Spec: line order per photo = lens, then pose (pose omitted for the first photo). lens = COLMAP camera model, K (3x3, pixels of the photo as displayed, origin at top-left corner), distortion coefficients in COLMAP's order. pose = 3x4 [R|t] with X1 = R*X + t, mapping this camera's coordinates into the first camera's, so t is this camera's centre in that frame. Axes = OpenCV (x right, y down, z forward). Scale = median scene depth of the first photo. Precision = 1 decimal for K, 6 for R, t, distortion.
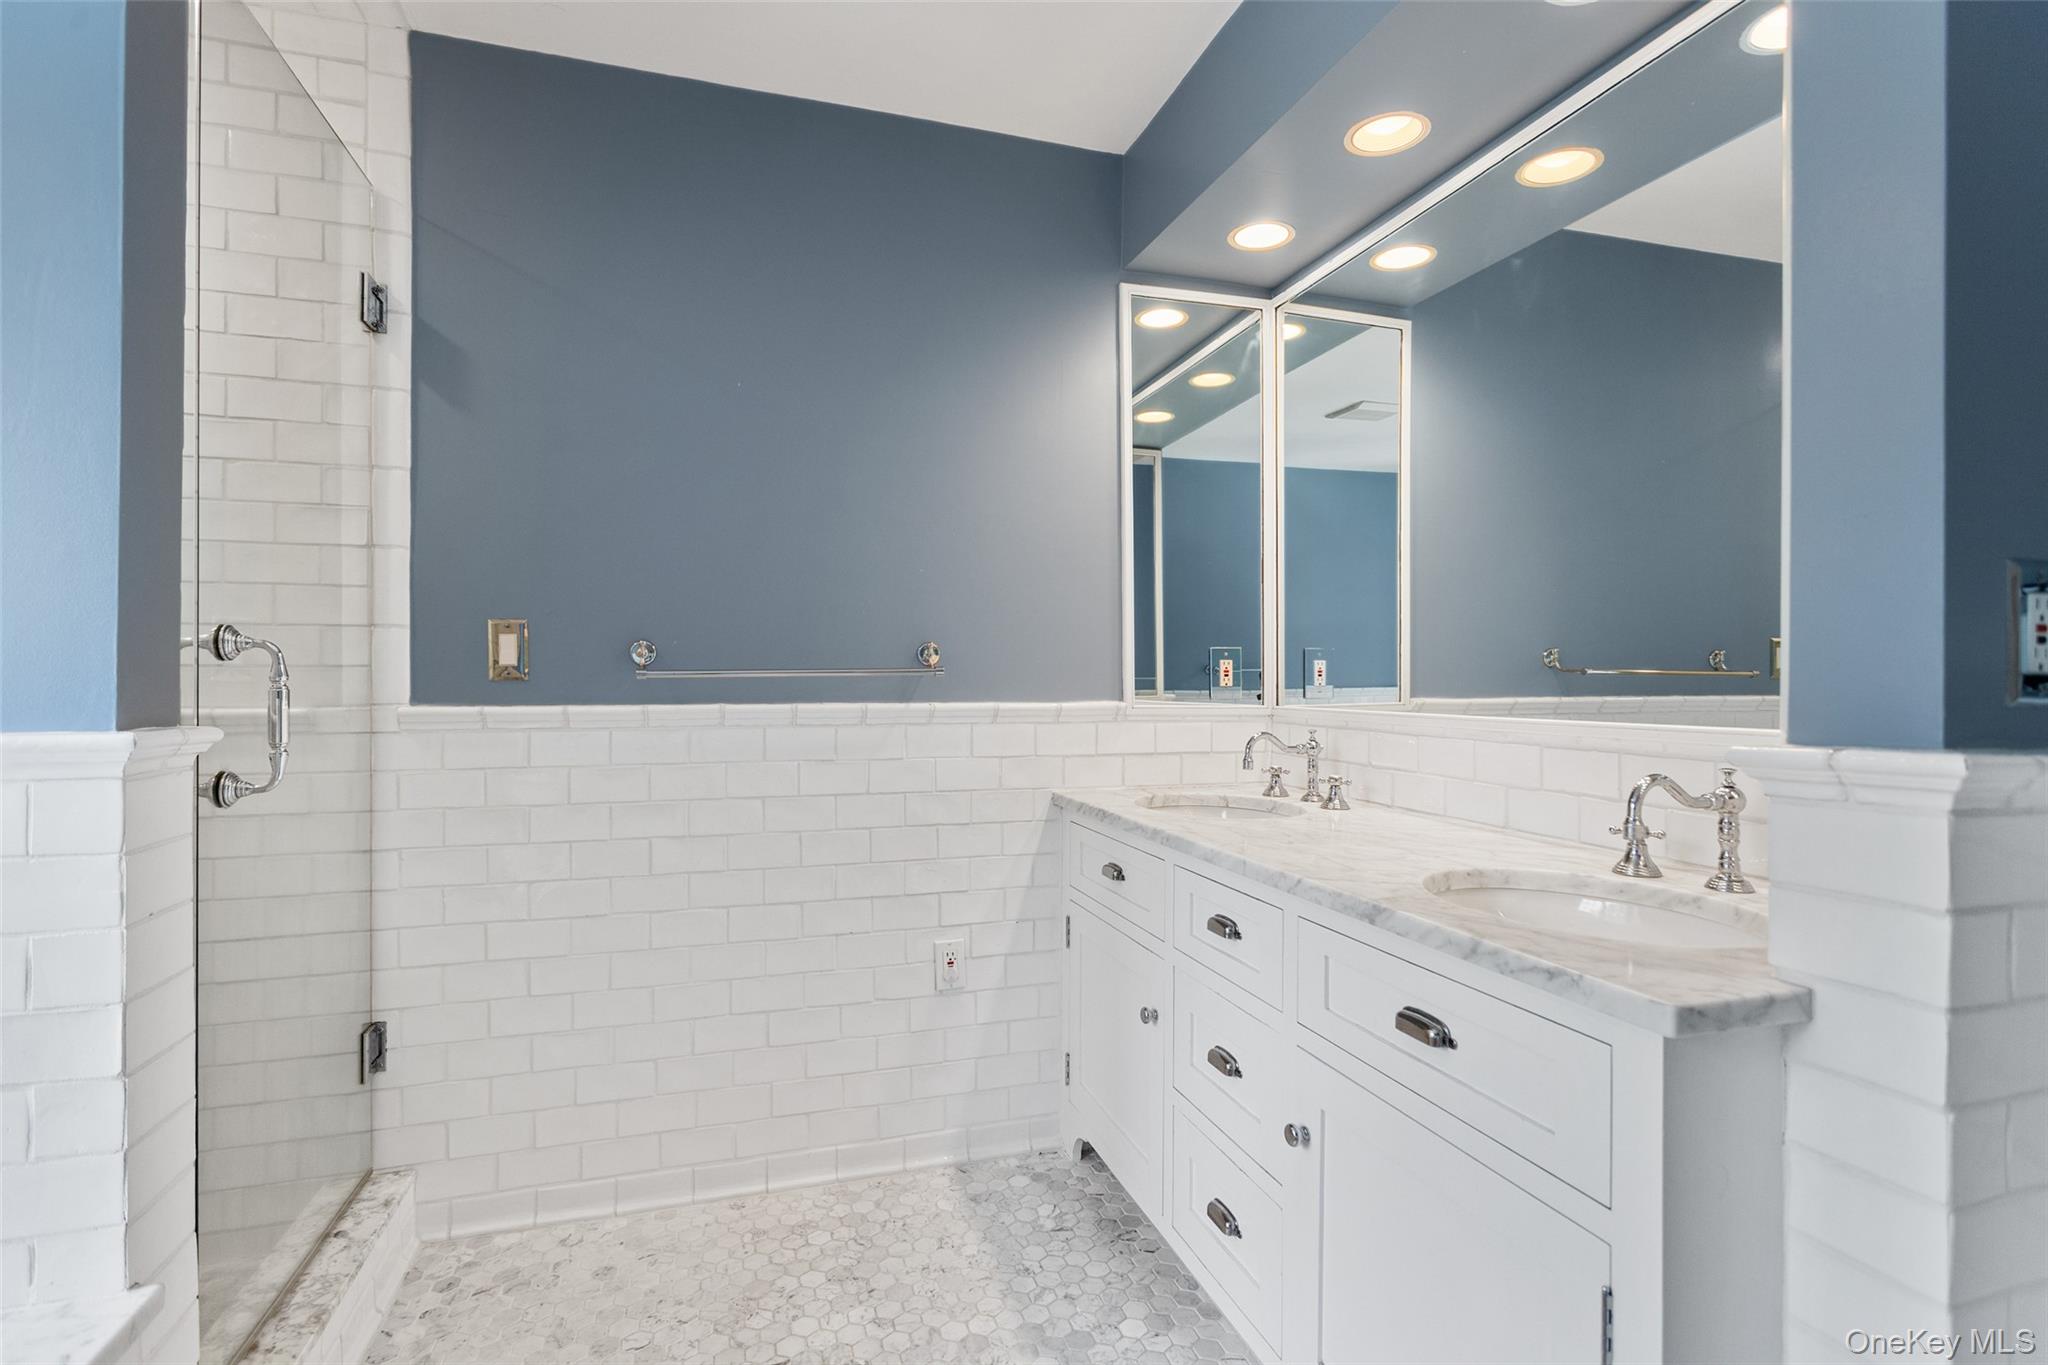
lens RADIAL K [[975.0, 0, 1014.4], [0, 975.0, 680.4], [0, 0, 1]] dist [0.001948, 0.001227]
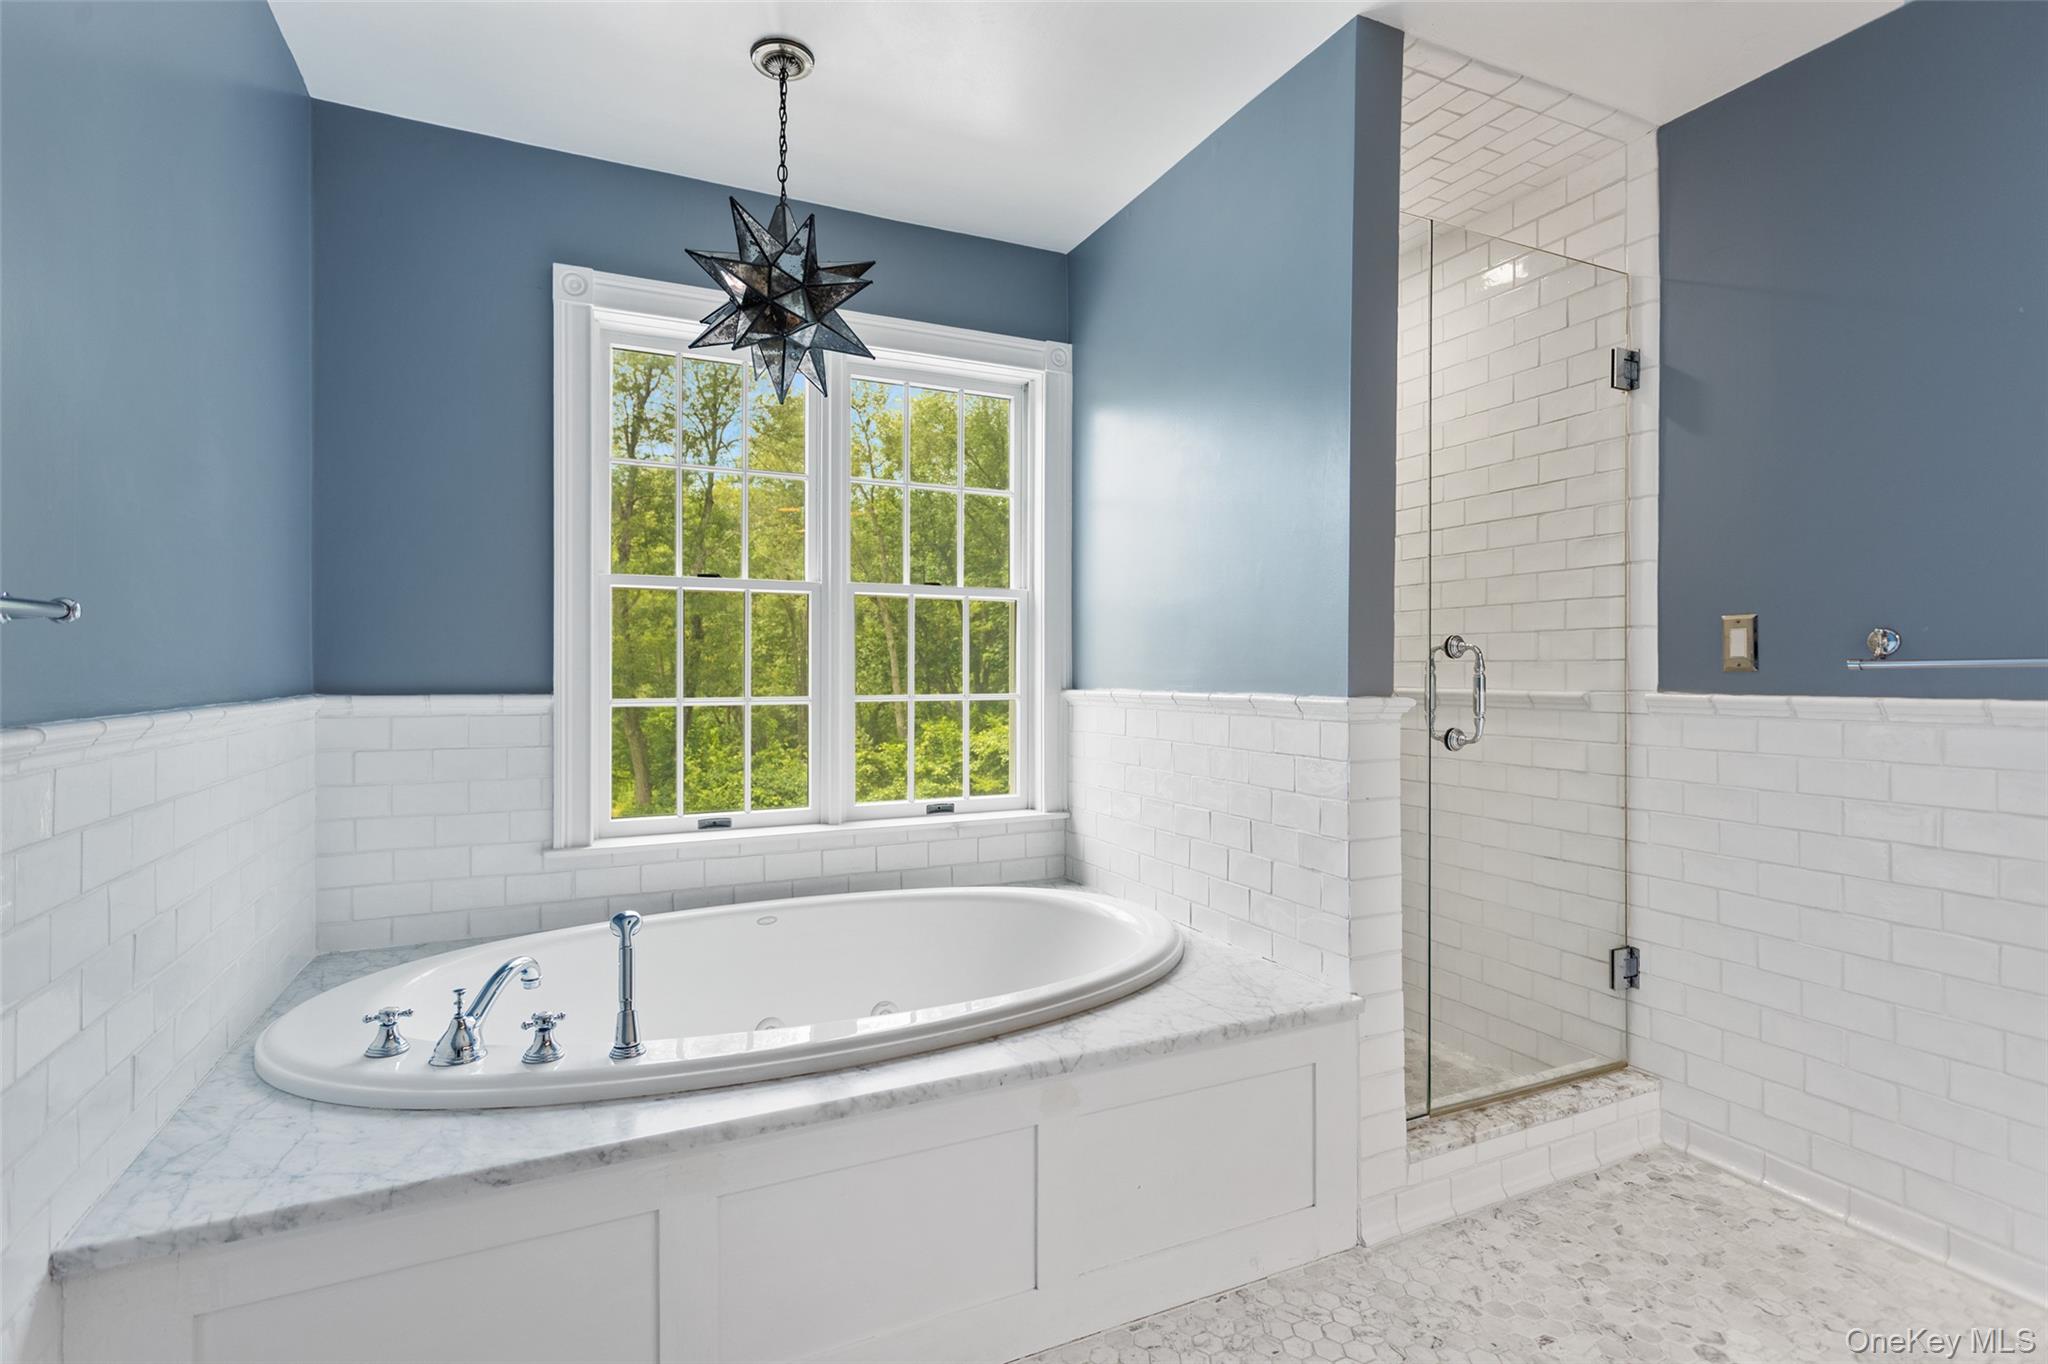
lens RADIAL K [[975.0, 0, 1014.4], [0, 975.0, 679.9], [0, 0, 1]] dist [0.001948, 0.001227]
pose [[0.139380, 0.010189, -0.990186, 0.464731], [-0.001993, 0.999948, 0.010009, 0.000265], [0.990237, 0.000579, 0.139393, 0.051096]]
